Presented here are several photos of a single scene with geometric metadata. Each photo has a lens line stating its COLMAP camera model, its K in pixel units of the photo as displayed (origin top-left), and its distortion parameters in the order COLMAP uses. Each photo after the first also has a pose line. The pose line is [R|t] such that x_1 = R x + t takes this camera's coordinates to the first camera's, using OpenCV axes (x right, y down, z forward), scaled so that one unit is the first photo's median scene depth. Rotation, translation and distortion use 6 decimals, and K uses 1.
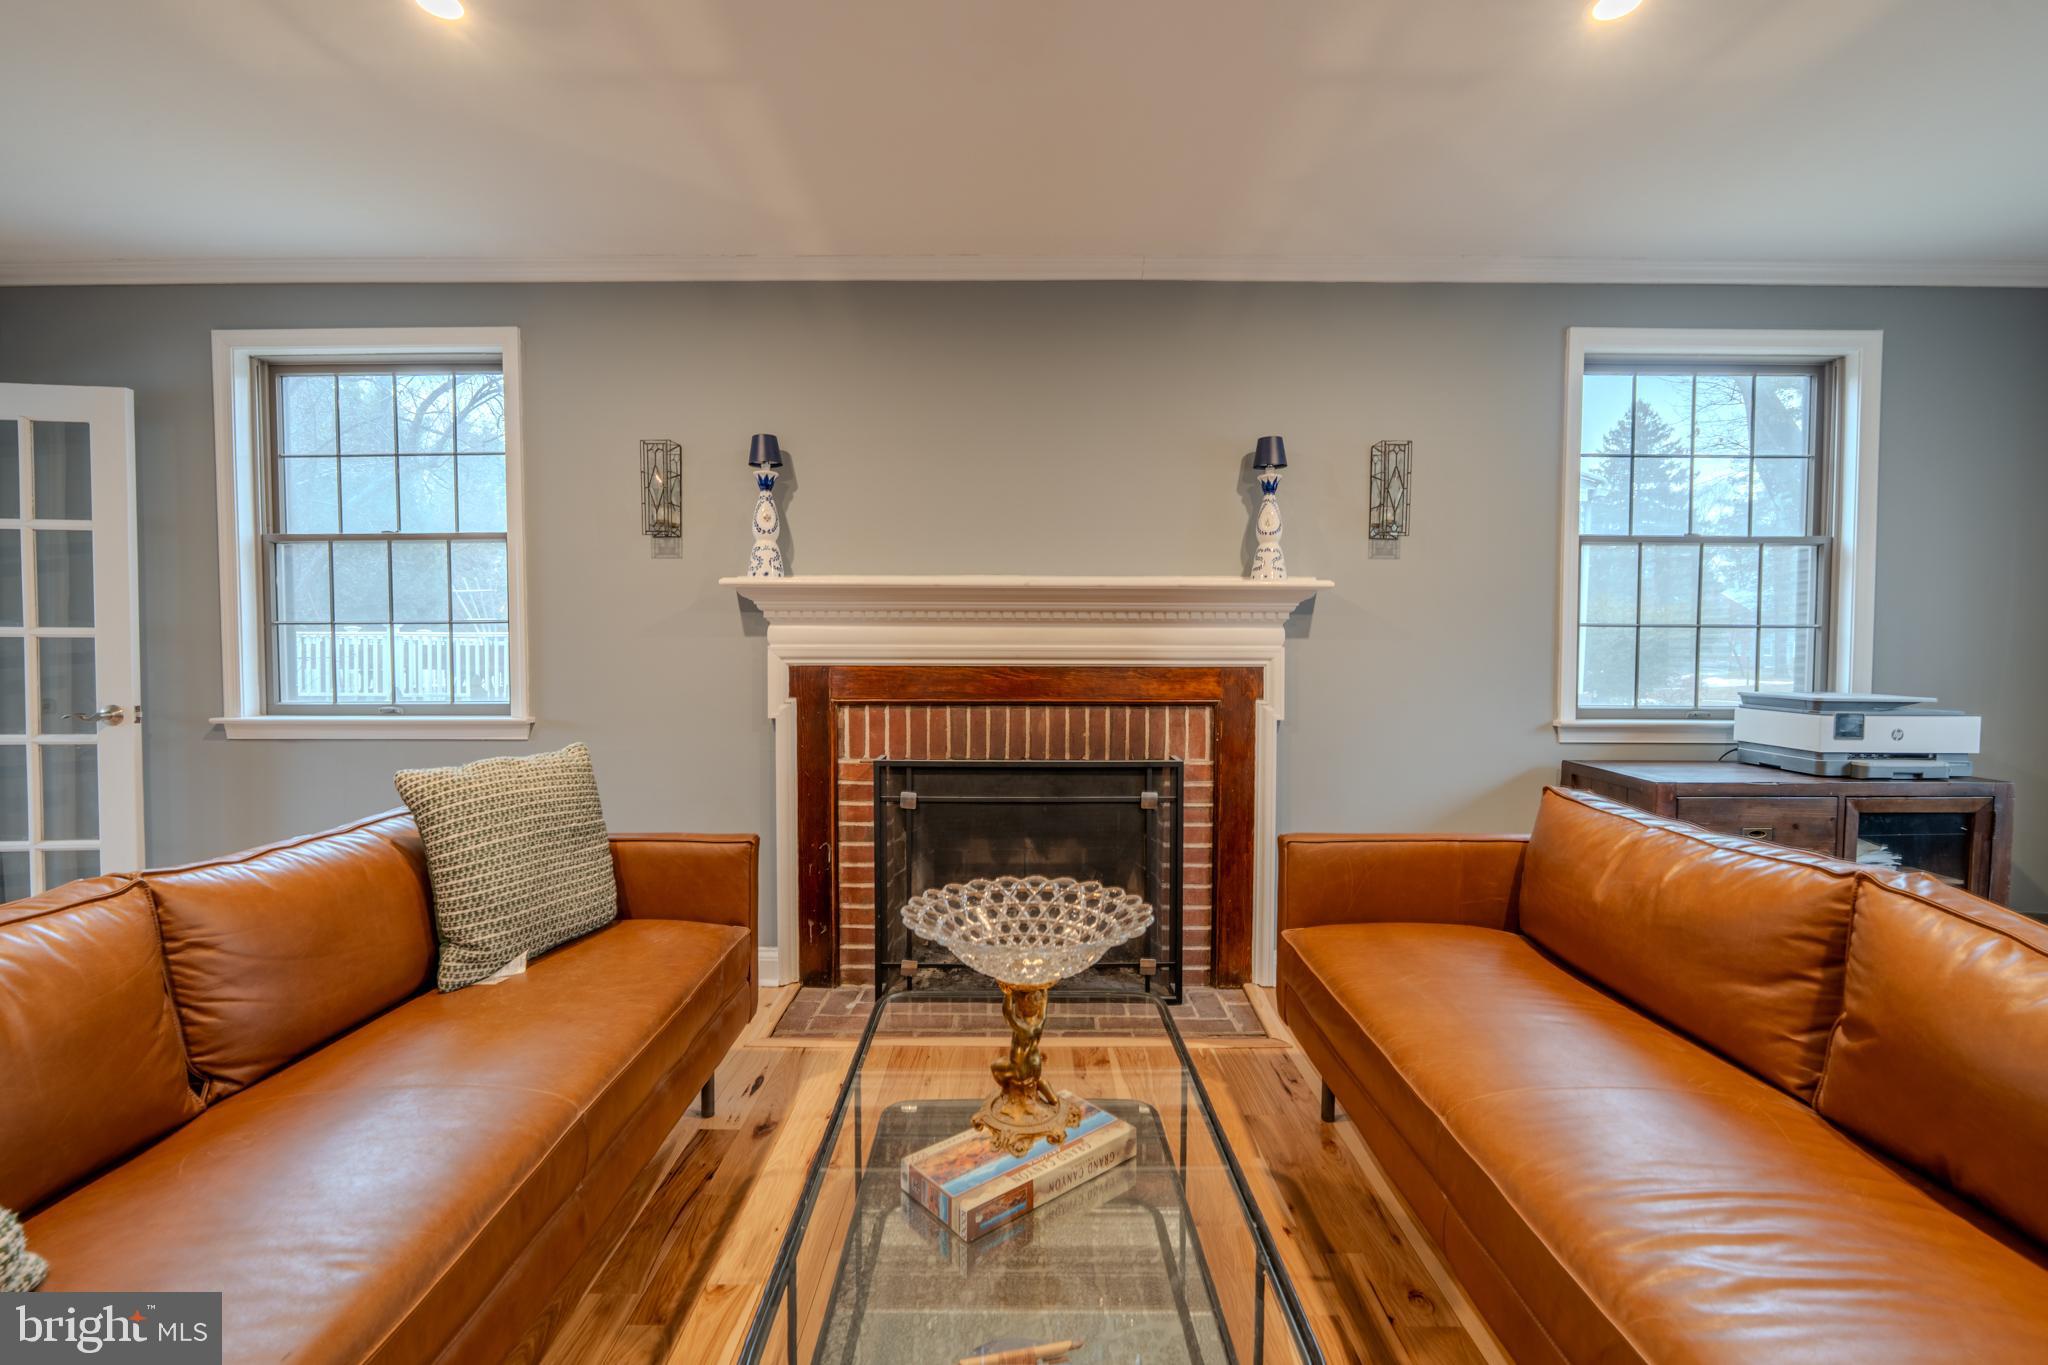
lens RADIAL K [[899.5, 0, 1024.0], [0, 899.5, 682.5], [0, 0, 1]] dist [-0.002430, -0.000001]
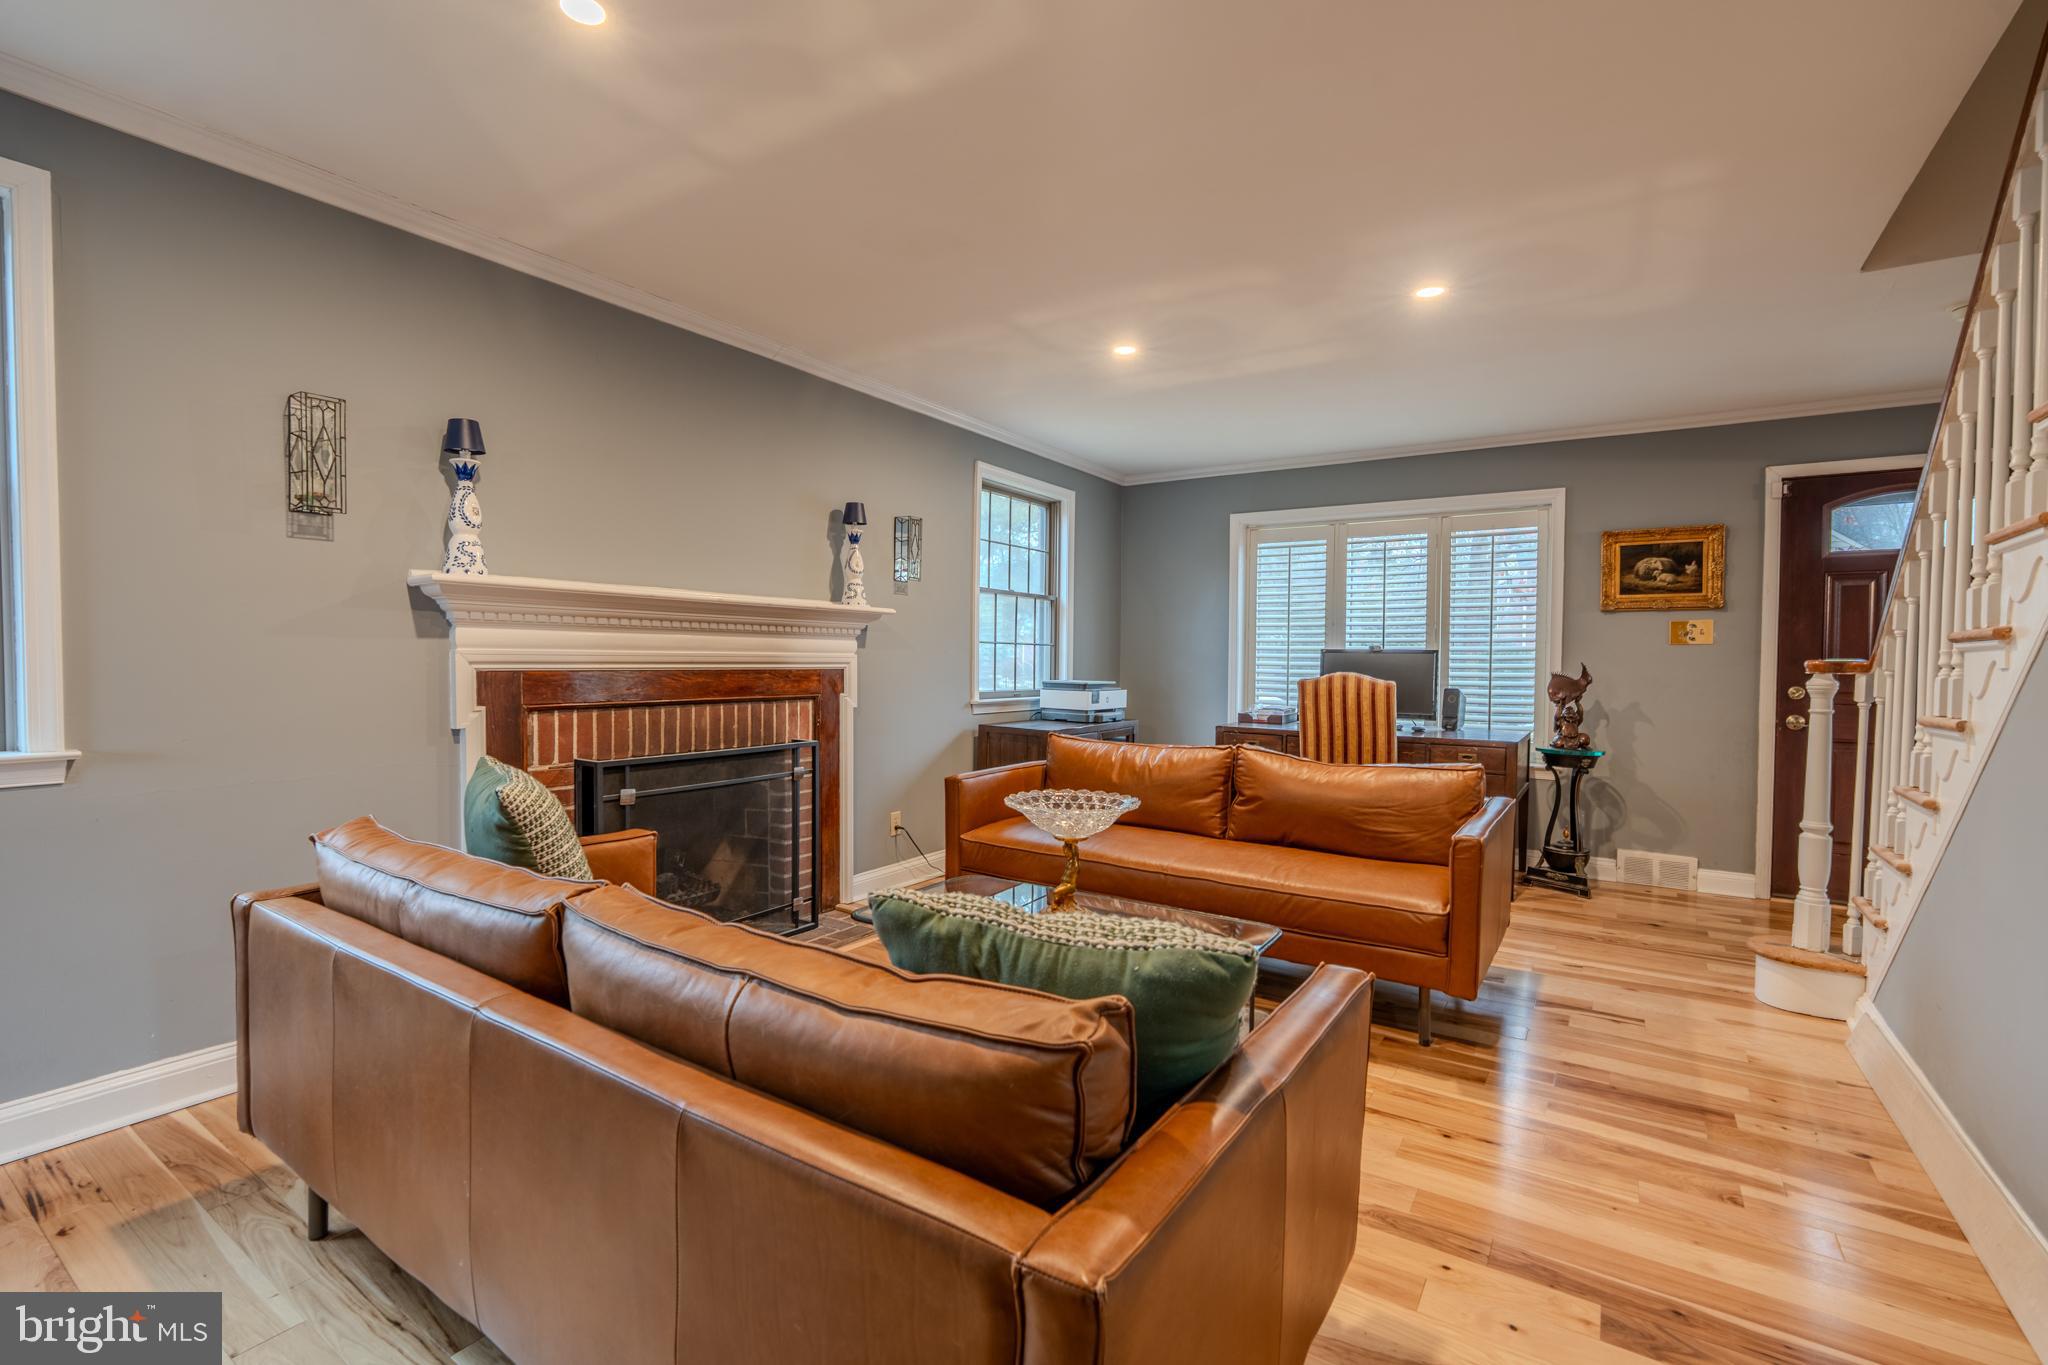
lens RADIAL K [[907.7, 0, 1020.6], [0, 907.7, 681.2], [0, 0, 1]] dist [-0.002314, -0.000458]
pose [[0.554239, -0.018703, 0.832147, -0.724743], [0.017455, 0.999789, 0.010845, -0.008684], [-0.832174, 0.008514, 0.554449, 0.018930]]
